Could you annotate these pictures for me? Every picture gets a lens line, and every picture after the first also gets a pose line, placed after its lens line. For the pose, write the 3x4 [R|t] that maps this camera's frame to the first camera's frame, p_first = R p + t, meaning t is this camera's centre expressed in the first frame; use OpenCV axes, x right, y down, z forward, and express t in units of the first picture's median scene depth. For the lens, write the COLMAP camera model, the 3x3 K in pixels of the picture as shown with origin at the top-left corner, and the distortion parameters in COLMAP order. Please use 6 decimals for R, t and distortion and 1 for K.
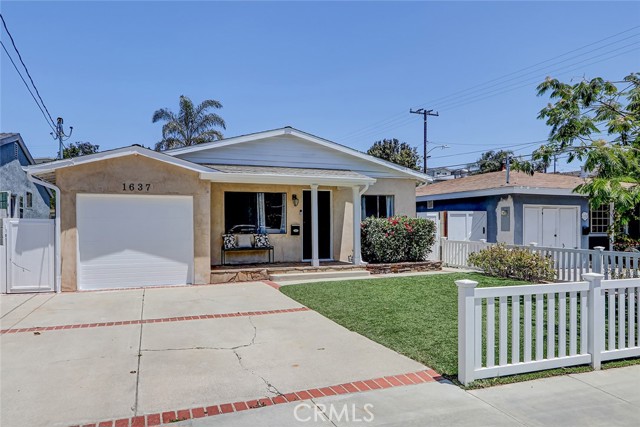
lens RADIAL K [[423.1, 0, 316.5], [0, 423.1, 217.3], [0, 0, 1]] dist [0.002424, 0.000096]
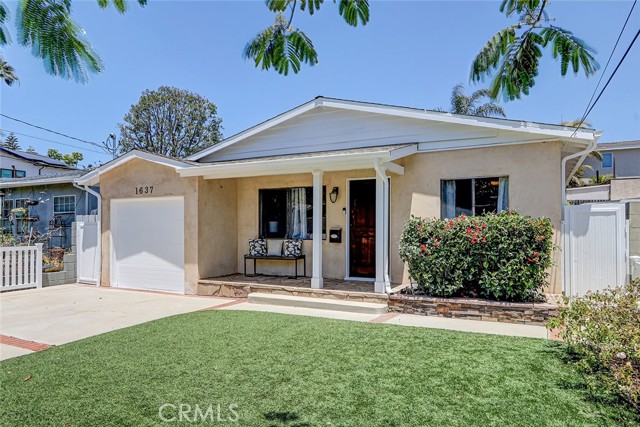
lens RADIAL K [[408.5, 0, 320.2], [0, 408.5, 215.8], [0, 0, 1]] dist [0.000400, 0.000024]
pose [[0.676956, -0.019245, -0.735772, 0.476755], [0.009246, 0.999802, -0.017644, 0.008916], [0.735965, 0.005141, 0.677000, 0.532776]]
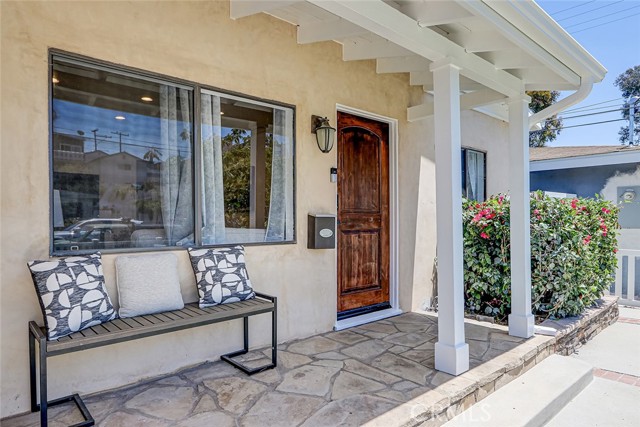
lens RADIAL K [[408.5, 0, 324.2], [0, 408.5, 214.6], [0, 0, 1]] dist [0.000400, 0.000024]
pose [[0.924582, 0.003213, 0.380970, -0.169228], [-0.000839, 0.999979, -0.006398, 0.020955], [-0.380983, 0.005596, 0.924565, 0.768636]]
